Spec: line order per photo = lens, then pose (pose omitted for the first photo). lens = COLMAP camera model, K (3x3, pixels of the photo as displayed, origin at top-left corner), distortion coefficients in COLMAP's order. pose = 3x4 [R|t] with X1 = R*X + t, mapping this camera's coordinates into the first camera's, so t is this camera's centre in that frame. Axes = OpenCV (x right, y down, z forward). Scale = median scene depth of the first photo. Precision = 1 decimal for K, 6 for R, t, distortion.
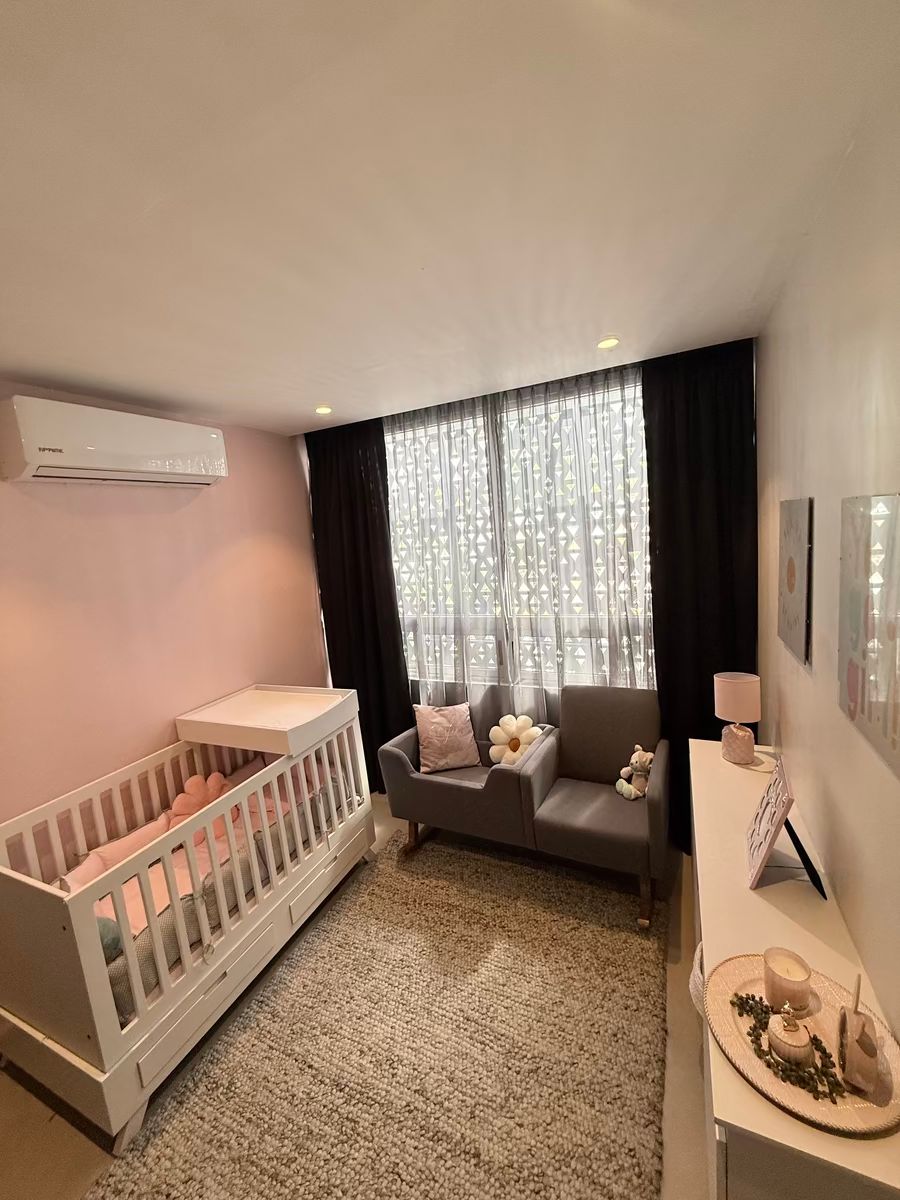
lens RADIAL K [[478.8, 0, 451.1], [0, 478.8, 595.9], [0, 0, 1]] dist [0.000979, 0.000376]
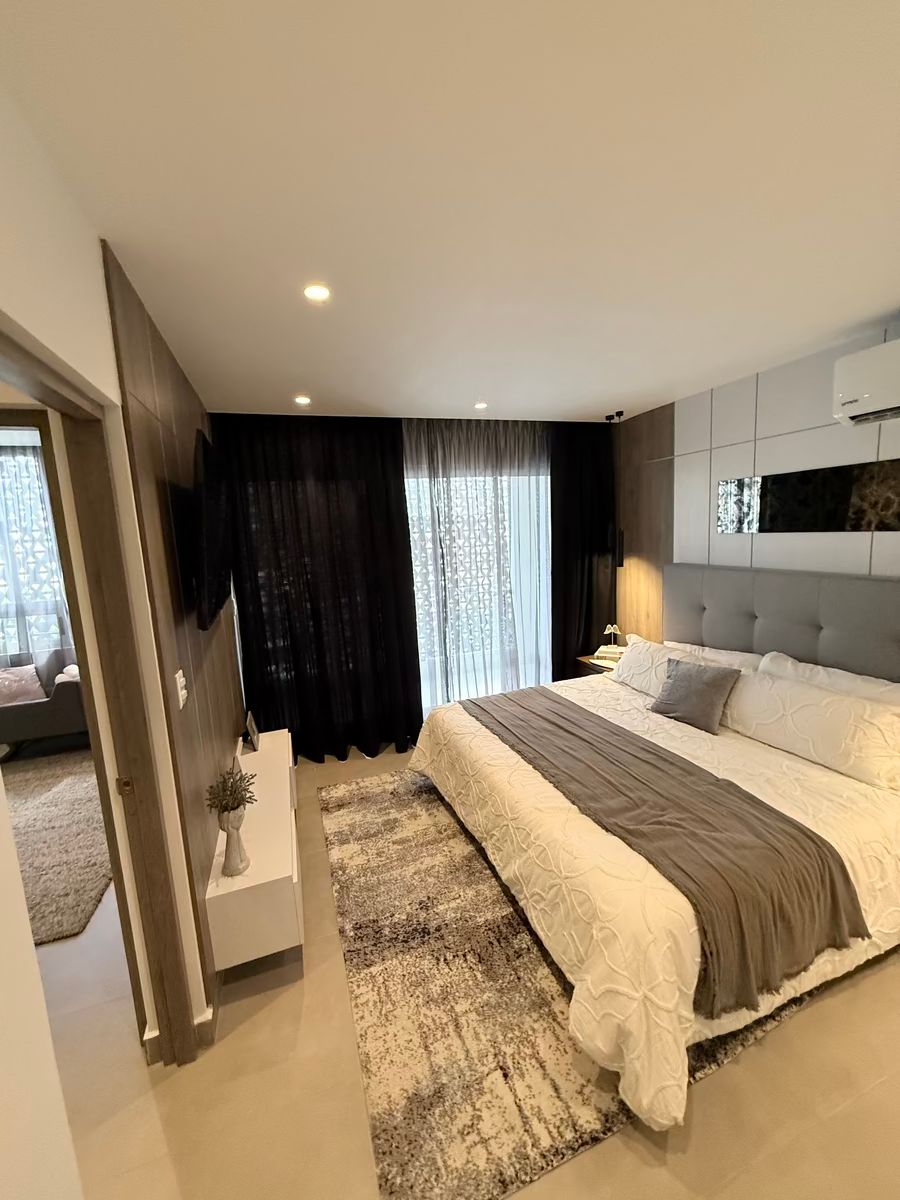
lens RADIAL K [[478.8, 0, 451.1], [0, 478.8, 595.9], [0, 0, 1]] dist [0.000979, 0.000376]
pose [[0.720740, -0.047635, 0.691567, -0.061251], [0.087752, 0.995880, -0.022857, 0.242031], [-0.687629, 0.077160, 0.721951, -1.179579]]
